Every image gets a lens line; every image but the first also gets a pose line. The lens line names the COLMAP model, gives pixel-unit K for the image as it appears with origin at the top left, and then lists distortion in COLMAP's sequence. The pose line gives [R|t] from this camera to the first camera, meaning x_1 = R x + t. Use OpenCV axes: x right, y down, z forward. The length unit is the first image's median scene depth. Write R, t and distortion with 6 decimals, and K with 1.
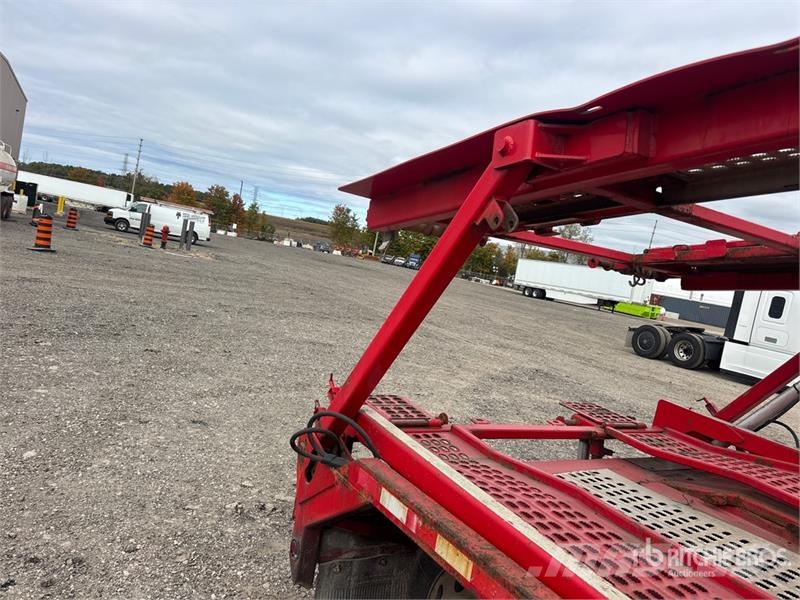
lens RADIAL K [[616.4, 0, 400.0], [0, 616.4, 300.0], [0, 0, 1]] dist [-0.056144, -0.000558]
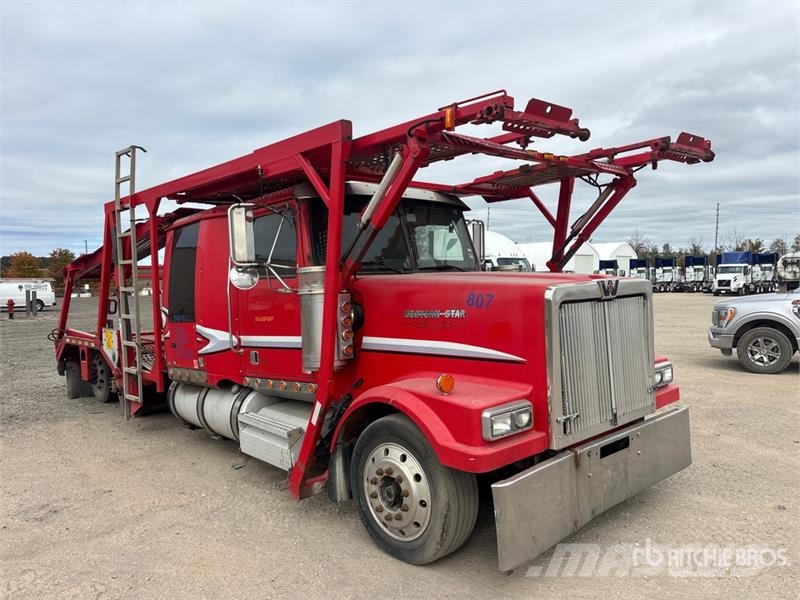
lens RADIAL K [[597.8, 0, 409.7], [0, 597.8, 298.7], [0, 0, 1]] dist [0.091324, -0.158205]
pose [[0.955548, -0.211666, 0.205245, 0.083242], [0.215707, 0.976454, 0.002748, 0.029374], [-0.200994, 0.041647, 0.978707, -0.212829]]
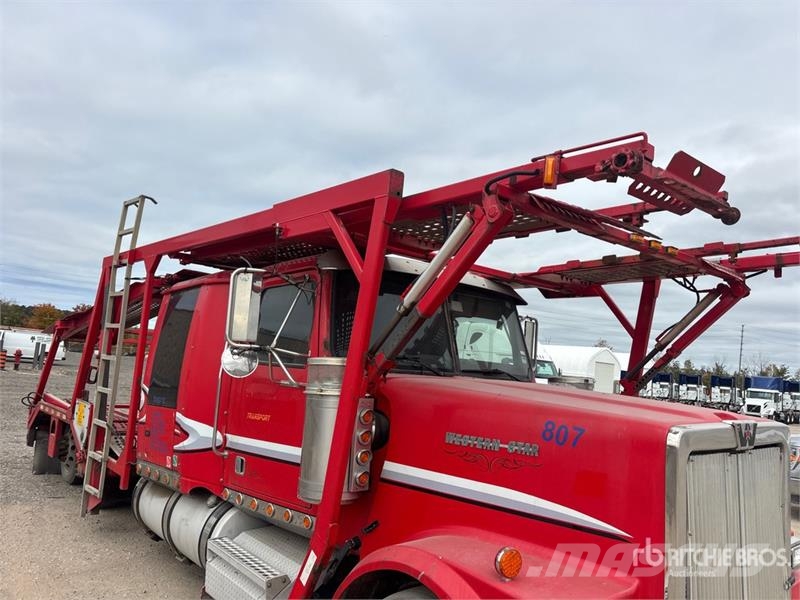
lens RADIAL K [[597.8, 0, 409.7], [0, 597.8, 298.7], [0, 0, 1]] dist [0.091324, -0.158205]
pose [[0.976030, -0.083949, 0.200793, 0.085166], [0.114500, 0.982677, -0.145726, 0.025078], [-0.185081, 0.165224, 0.968734, -0.182965]]
